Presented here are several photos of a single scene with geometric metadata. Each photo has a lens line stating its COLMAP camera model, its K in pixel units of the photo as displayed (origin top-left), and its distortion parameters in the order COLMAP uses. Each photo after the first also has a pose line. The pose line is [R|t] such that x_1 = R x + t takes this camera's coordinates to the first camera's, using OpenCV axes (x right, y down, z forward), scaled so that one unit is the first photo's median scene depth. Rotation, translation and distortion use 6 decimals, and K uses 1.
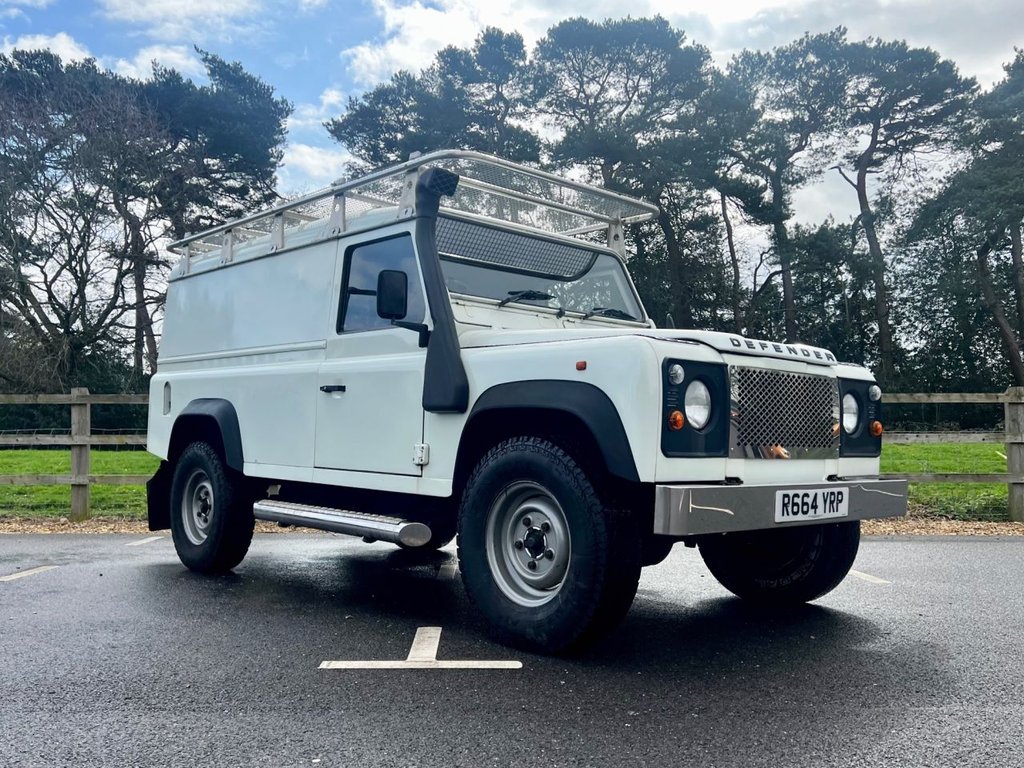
lens RADIAL K [[880.0, 0, 501.6], [0, 880.0, 381.0], [0, 0, 1]] dist [0.075016, -0.078682]
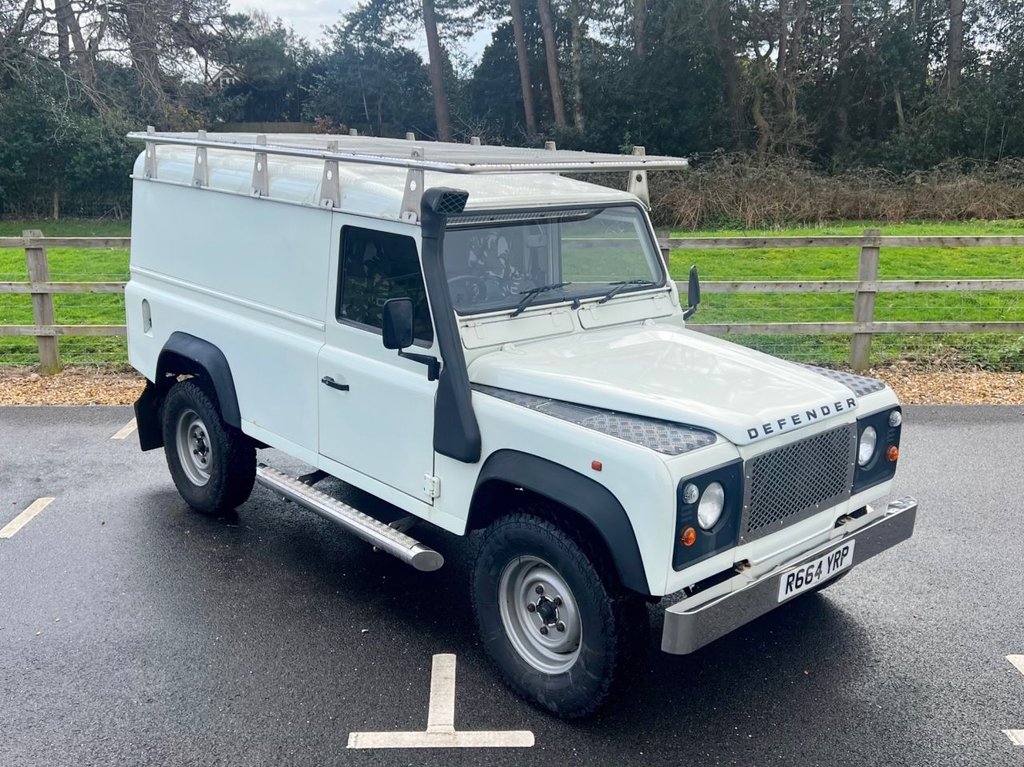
lens RADIAL K [[1000.3, 0, 514.6], [0, 1000.3, 368.3], [0, 0, 1]] dist [0.110640, -0.194063]
pose [[0.999865, 0.002242, 0.016298, -0.015828], [-0.006752, 0.959326, 0.282219, -0.329414], [-0.015002, -0.282290, 0.959212, -0.042569]]
